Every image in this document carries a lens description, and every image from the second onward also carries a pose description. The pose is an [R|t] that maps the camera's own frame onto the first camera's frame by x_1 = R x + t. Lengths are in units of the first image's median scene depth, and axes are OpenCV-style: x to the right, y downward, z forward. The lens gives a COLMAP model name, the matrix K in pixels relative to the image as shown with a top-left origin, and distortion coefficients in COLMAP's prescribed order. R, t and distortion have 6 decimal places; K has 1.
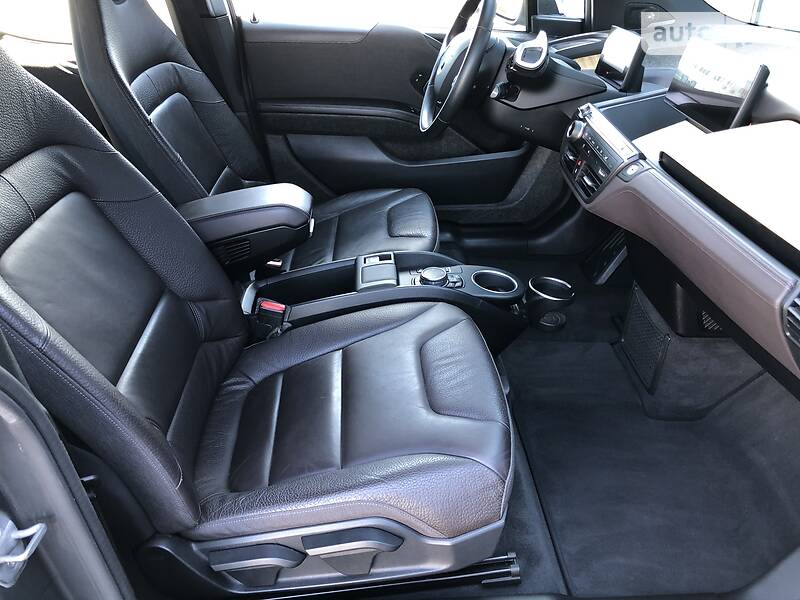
lens RADIAL K [[653.6, 0, 423.7], [0, 653.6, 300.1], [0, 0, 1]] dist [0.004023, -0.005419]
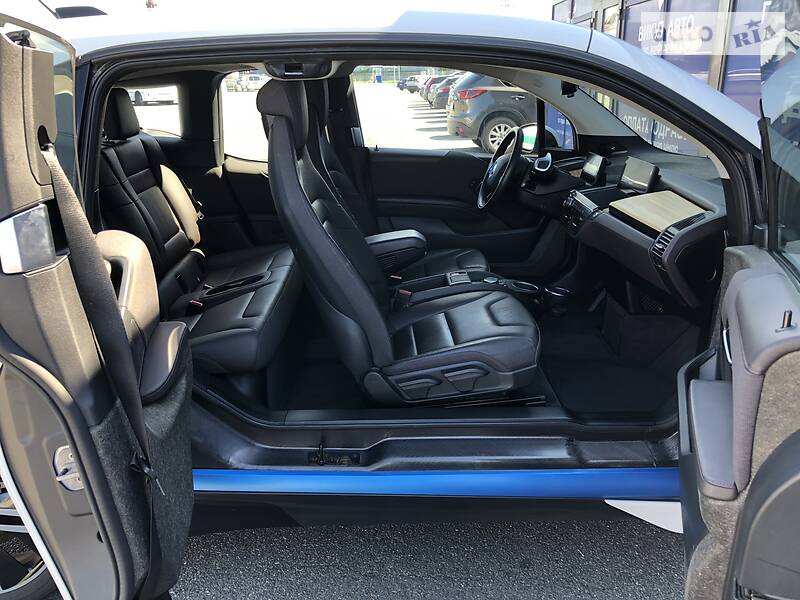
lens RADIAL K [[653.6, 0, 423.7], [0, 653.6, 300.1], [0, 0, 1]] dist [0.004023, -0.005419]
pose [[0.999835, 0.011173, -0.014328, -0.137765], [-0.013865, 0.978824, -0.204236, 0.370380], [0.011743, 0.204401, 0.978817, -0.713239]]
